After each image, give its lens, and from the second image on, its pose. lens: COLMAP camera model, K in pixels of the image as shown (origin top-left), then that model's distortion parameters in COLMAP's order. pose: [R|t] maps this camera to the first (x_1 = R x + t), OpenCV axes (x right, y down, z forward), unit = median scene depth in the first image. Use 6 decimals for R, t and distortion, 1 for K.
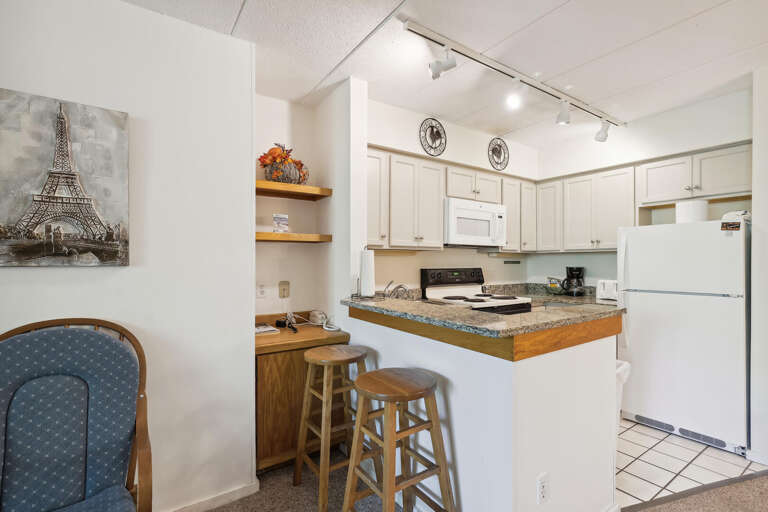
lens RADIAL K [[354.7, 0, 408.3], [0, 354.7, 257.8], [0, 0, 1]] dist [-0.000748, -0.000003]
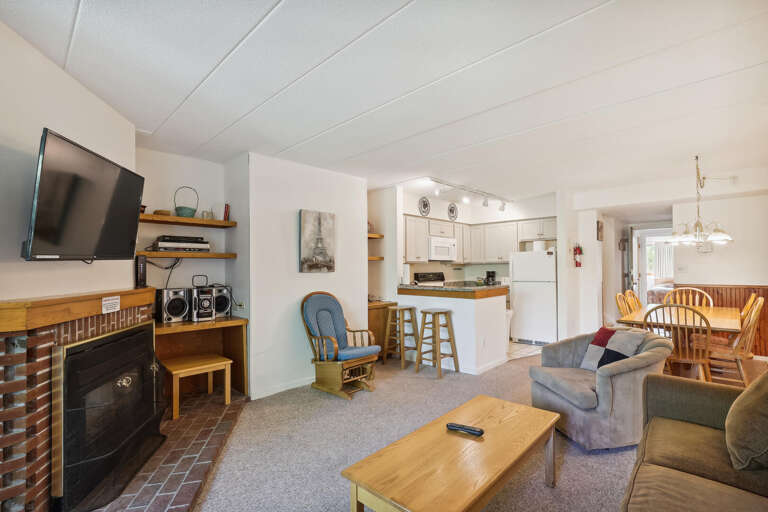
lens RADIAL K [[354.7, 0, 408.3], [0, 354.7, 257.8], [0, 0, 1]] dist [-0.000748, -0.000003]
pose [[0.976009, -0.003458, 0.217702, -0.444420], [0.008348, 0.999733, -0.021546, -0.010685], [-0.217570, 0.022846, 0.975777, -0.902635]]
